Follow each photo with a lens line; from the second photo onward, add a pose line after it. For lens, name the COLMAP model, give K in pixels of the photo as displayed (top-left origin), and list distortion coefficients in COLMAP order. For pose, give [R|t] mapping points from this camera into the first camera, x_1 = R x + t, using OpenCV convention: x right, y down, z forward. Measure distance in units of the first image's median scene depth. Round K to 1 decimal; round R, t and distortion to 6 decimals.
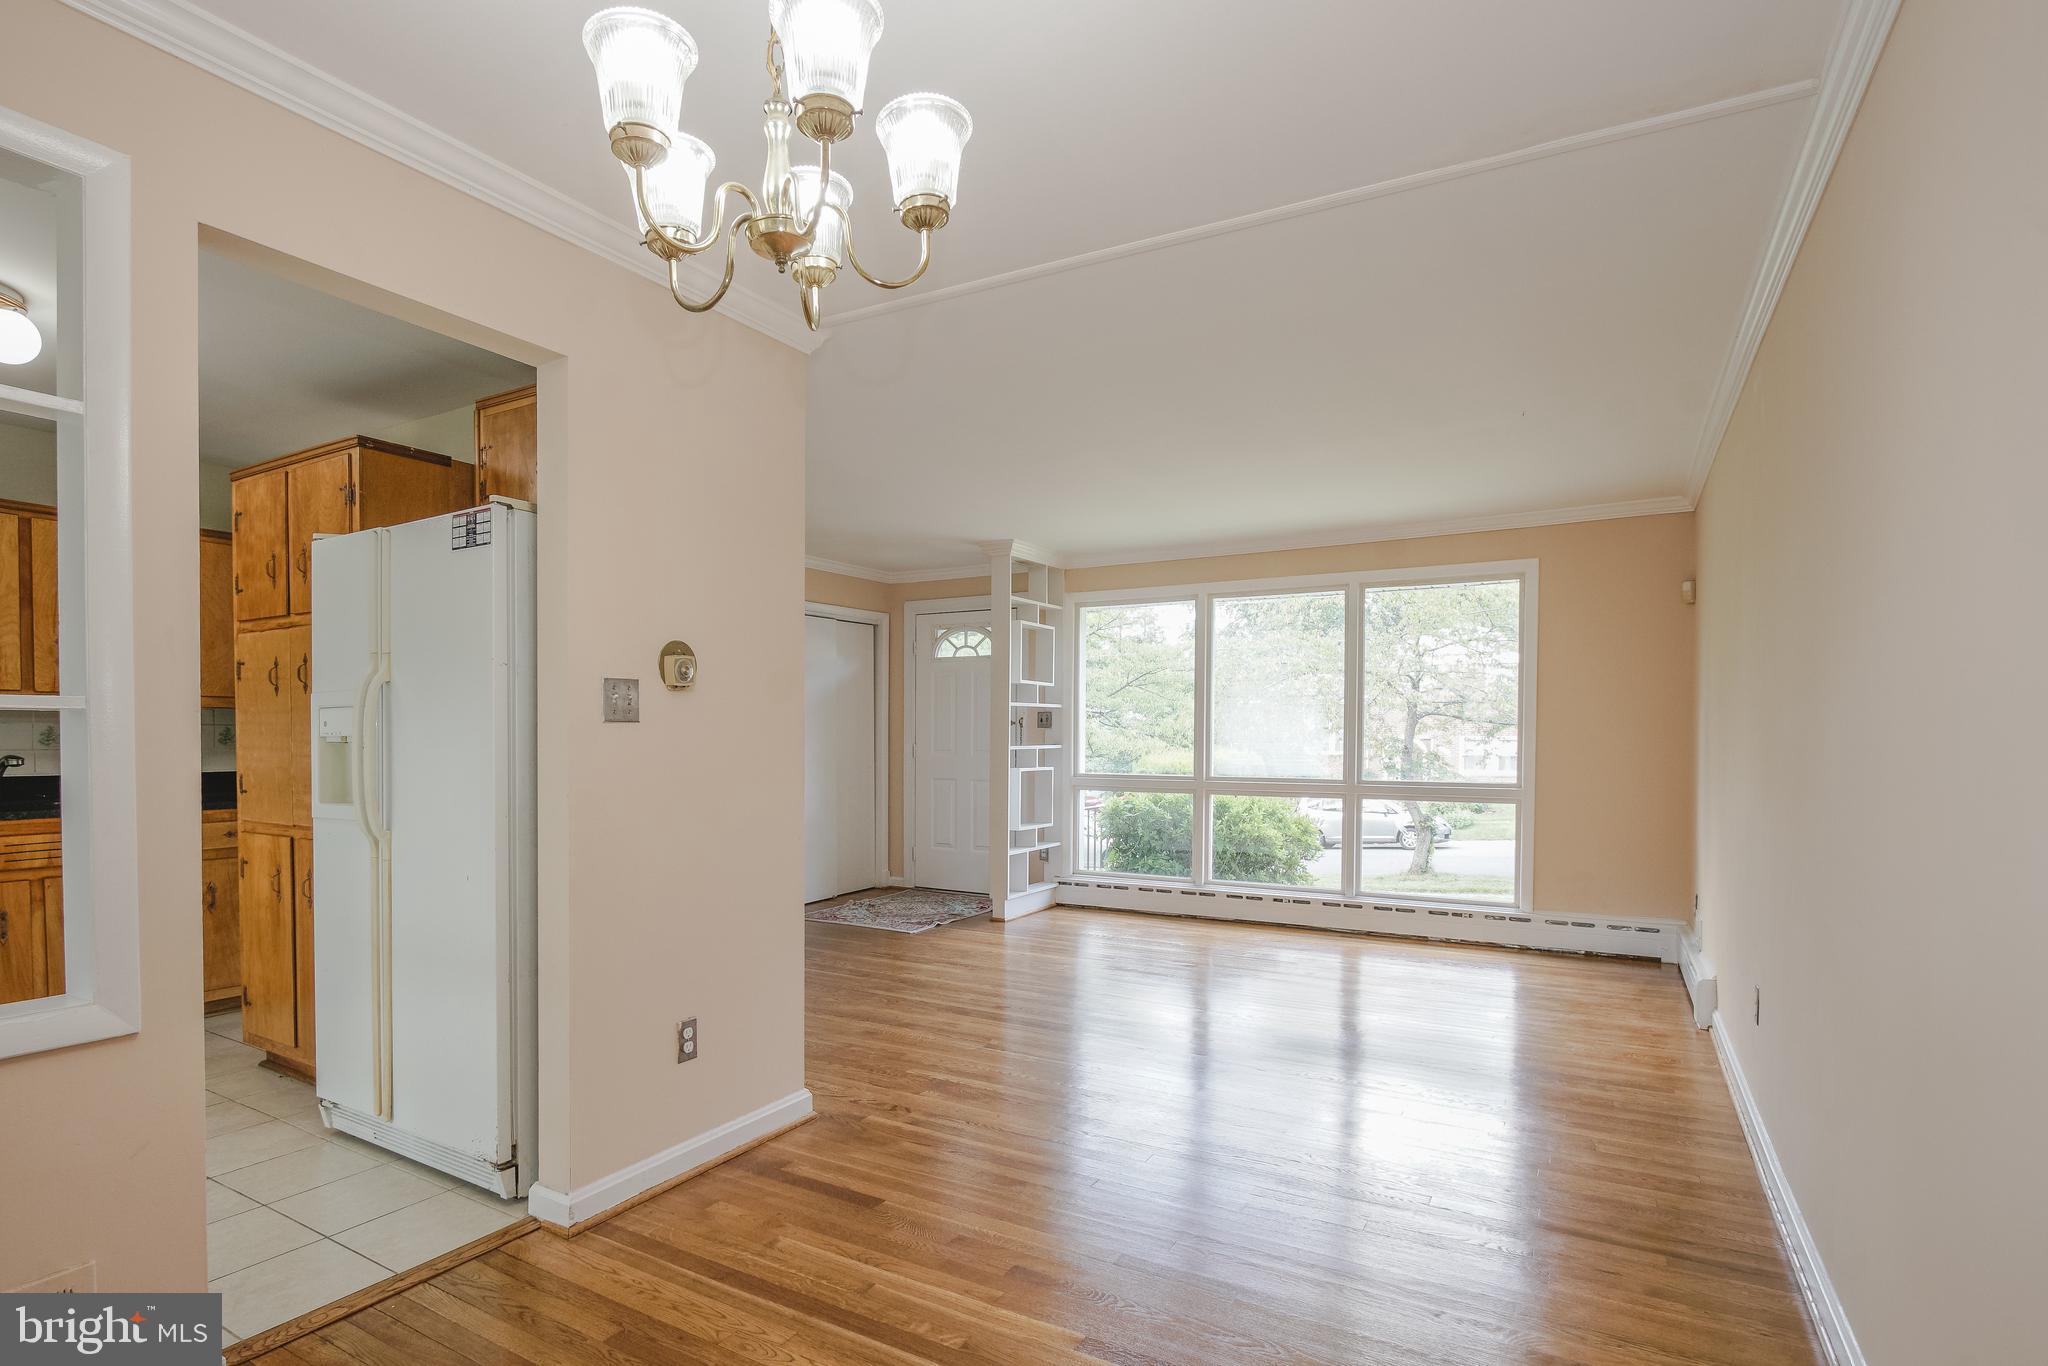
lens RADIAL K [[1054.6, 0, 1014.8], [0, 1054.6, 758.4], [0, 0, 1]] dist [-0.013955, -0.000603]
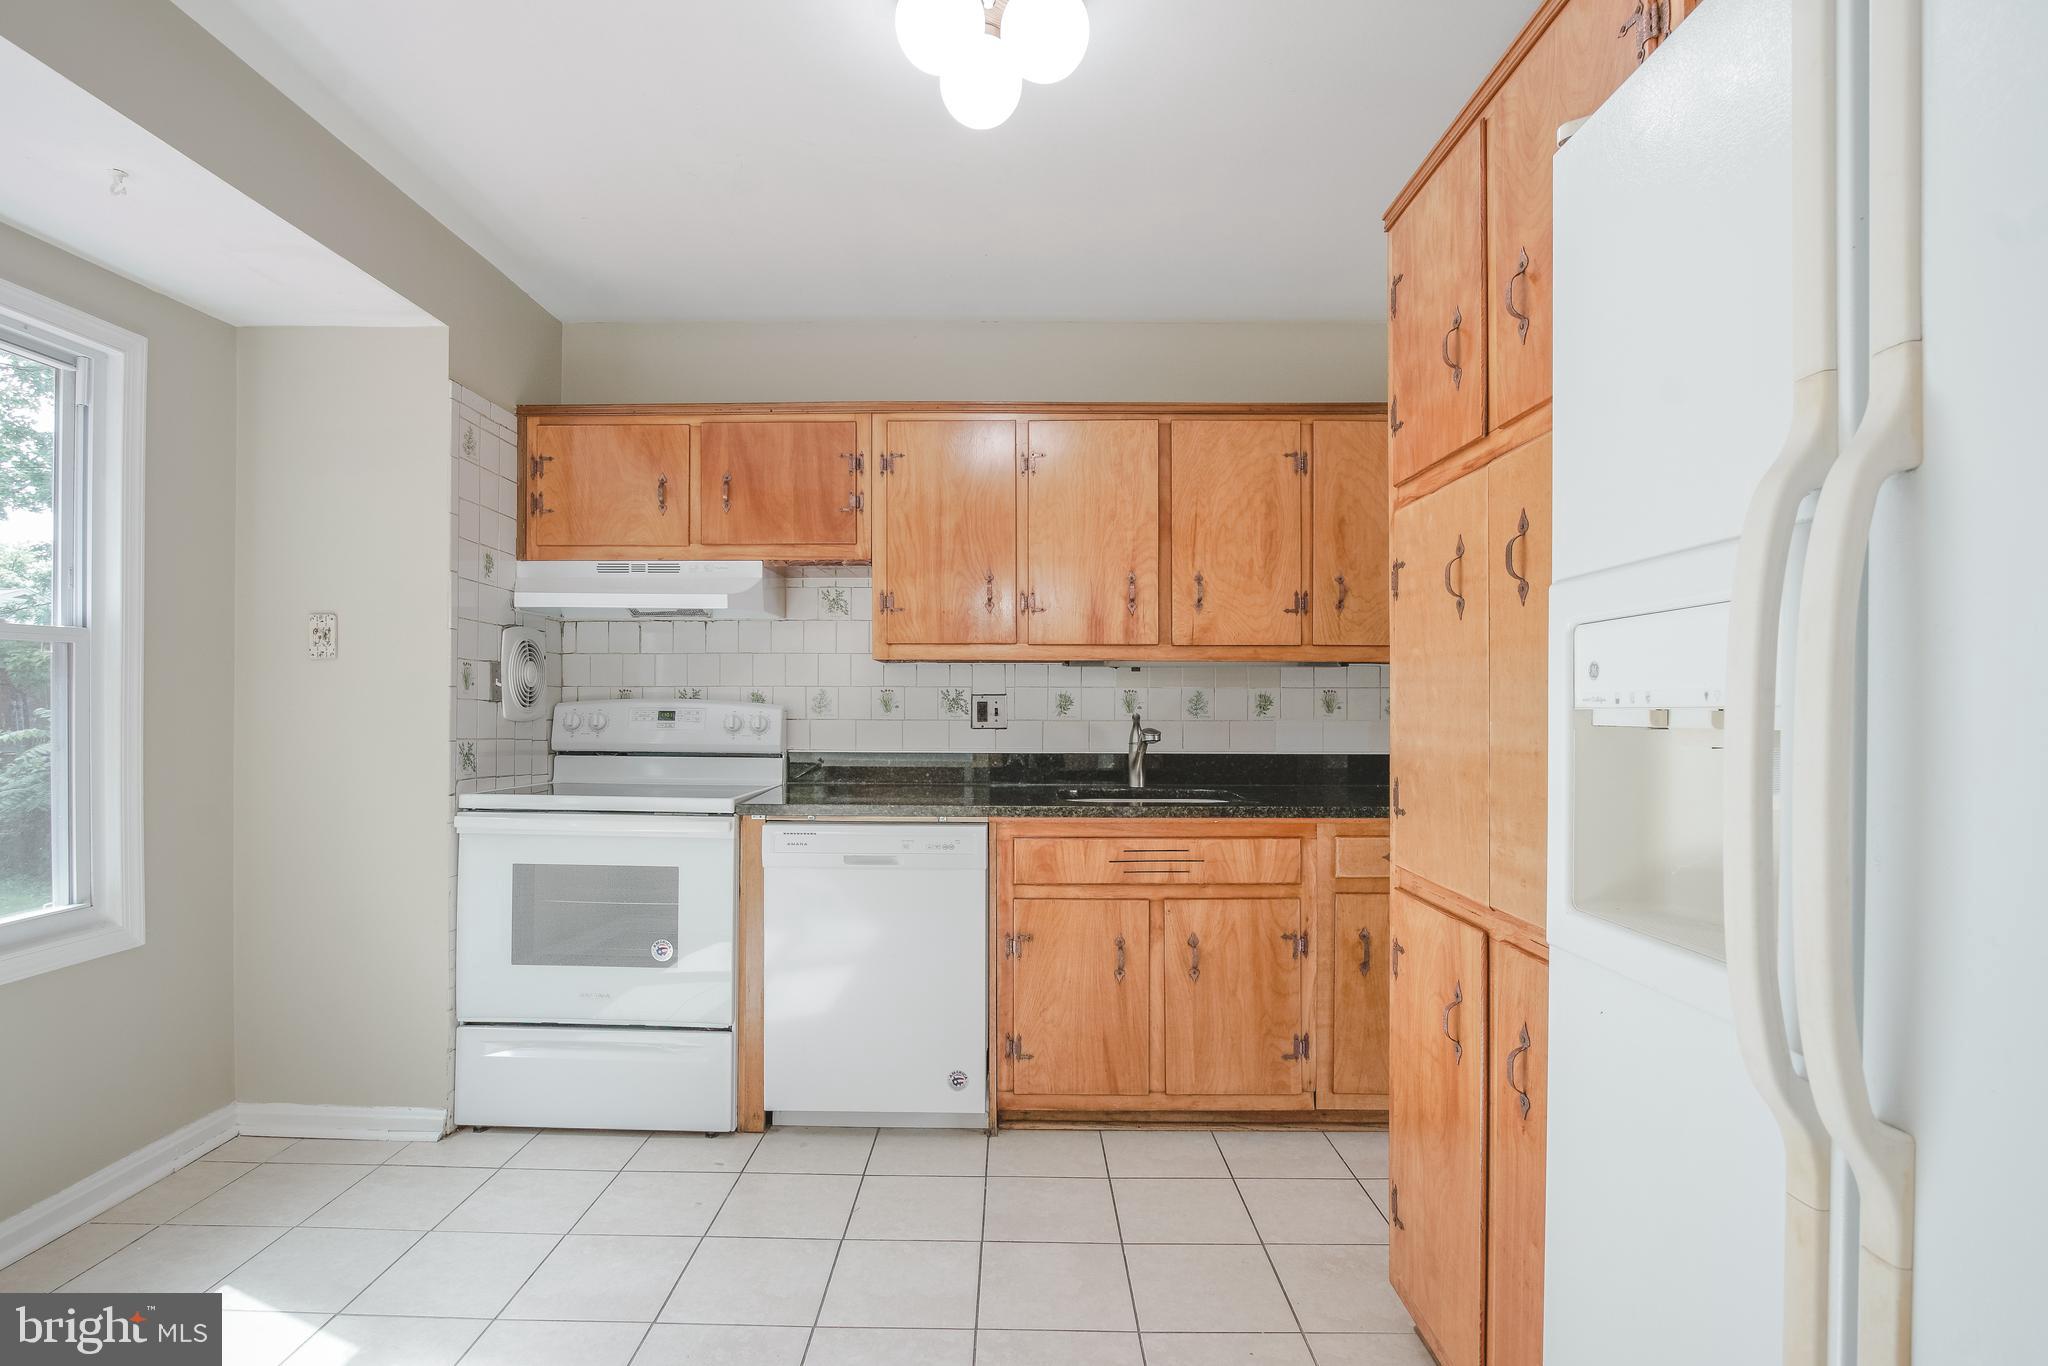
lens RADIAL K [[1026.0, 0, 975.2], [0, 1026.0, 710.6], [0, 0, 1]] dist [-0.017716, 0.000131]
pose [[0.492115, 0.005689, -0.870512, -0.407174], [-0.016020, 0.999868, -0.002522, -0.014083], [0.870383, 0.015187, 0.492141, 0.577276]]
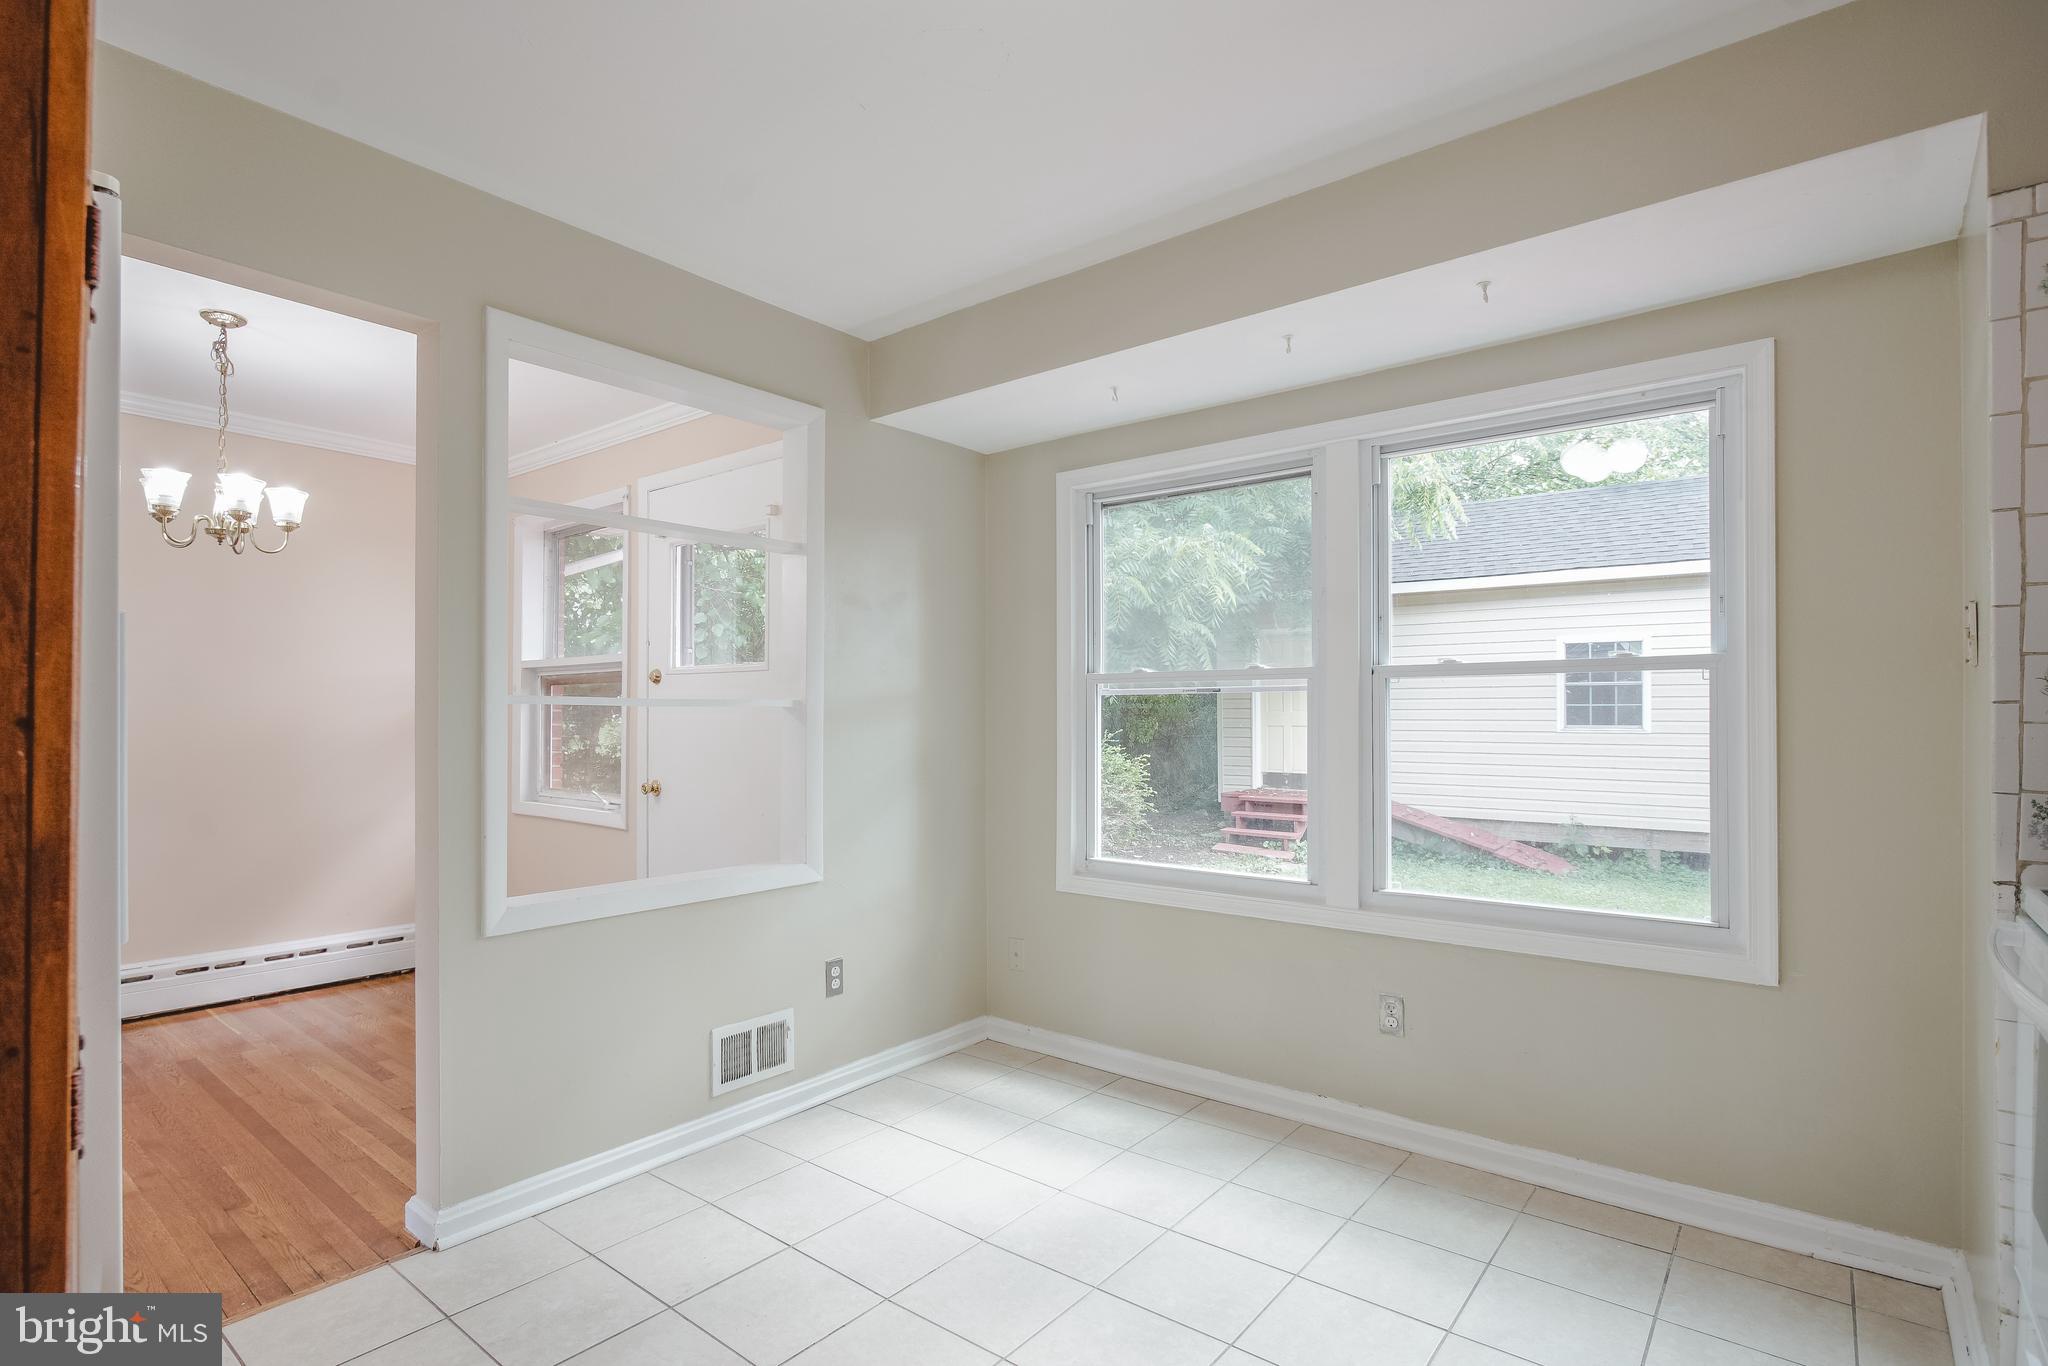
lens RADIAL K [[1010.2, 0, 979.9], [0, 1010.2, 728.5], [0, 0, 1]] dist [-0.013619, 0.002800]
pose [[-0.987699, -0.007715, 0.156174, -0.897183], [-0.003236, 0.999577, 0.028912, -0.028542], [-0.156331, 0.028051, -0.987306, 1.145306]]
